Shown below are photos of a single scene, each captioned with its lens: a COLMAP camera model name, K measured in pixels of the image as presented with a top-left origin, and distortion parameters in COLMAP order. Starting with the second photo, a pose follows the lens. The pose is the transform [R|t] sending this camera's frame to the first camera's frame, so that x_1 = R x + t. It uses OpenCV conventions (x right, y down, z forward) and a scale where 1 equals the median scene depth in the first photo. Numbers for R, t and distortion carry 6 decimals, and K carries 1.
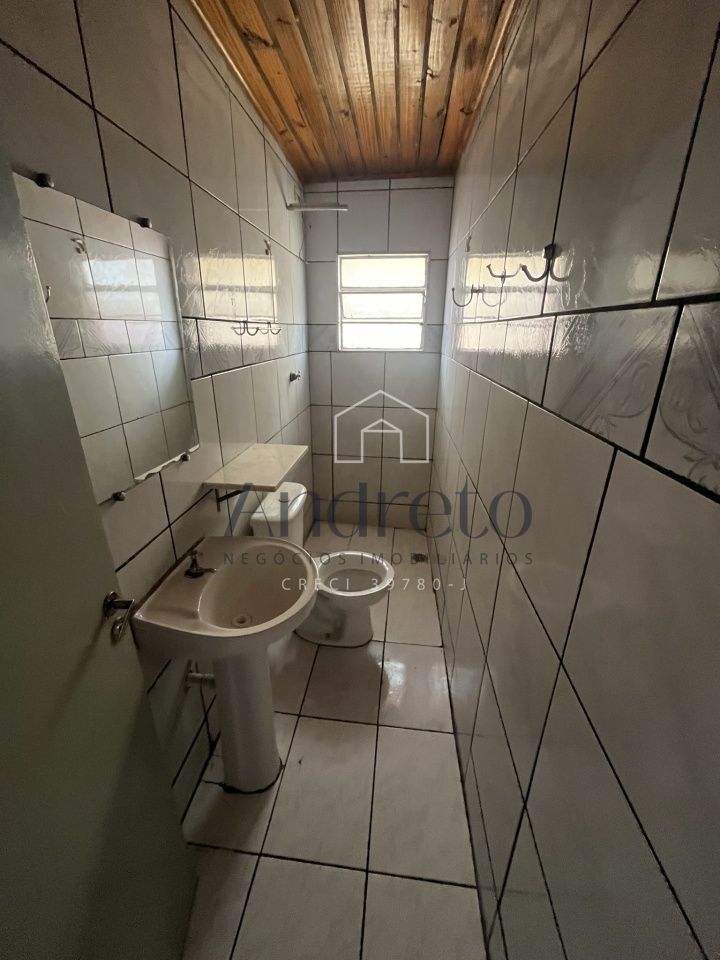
lens RADIAL K [[389.4, 0, 359.4], [0, 389.4, 478.8], [0, 0, 1]] dist [-0.003412, 0.000002]
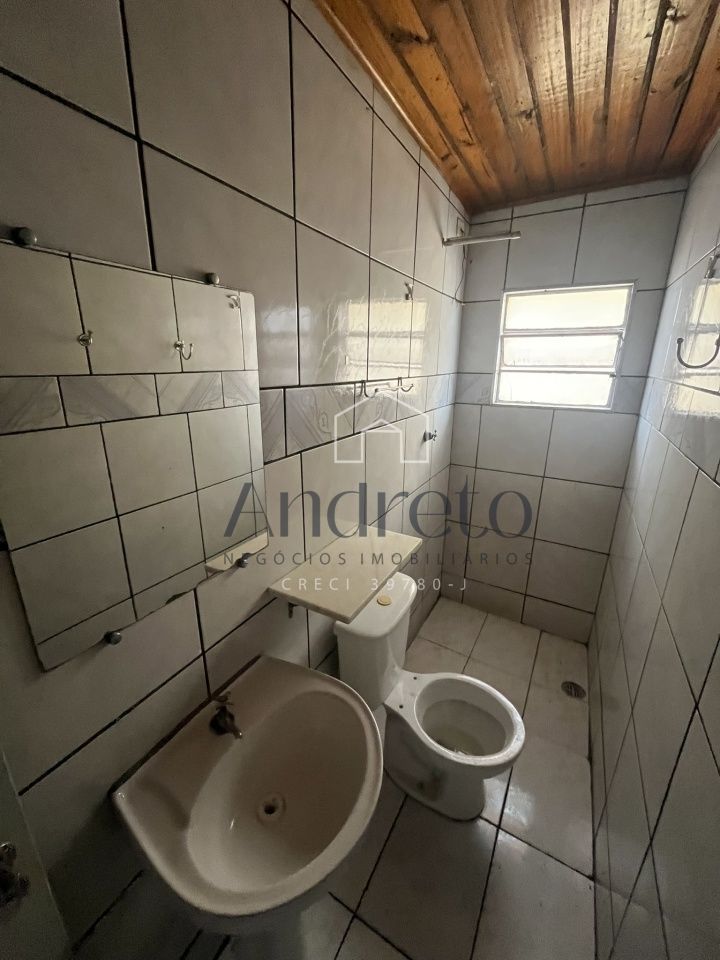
lens RADIAL K [[389.4, 0, 359.4], [0, 389.4, 478.8], [0, 0, 1]] dist [-0.003412, 0.000002]
pose [[0.918006, 0.114589, -0.379649, 0.028583], [-0.142787, 0.988643, -0.046866, -0.133938], [0.369968, 0.097232, 0.923943, 0.214626]]
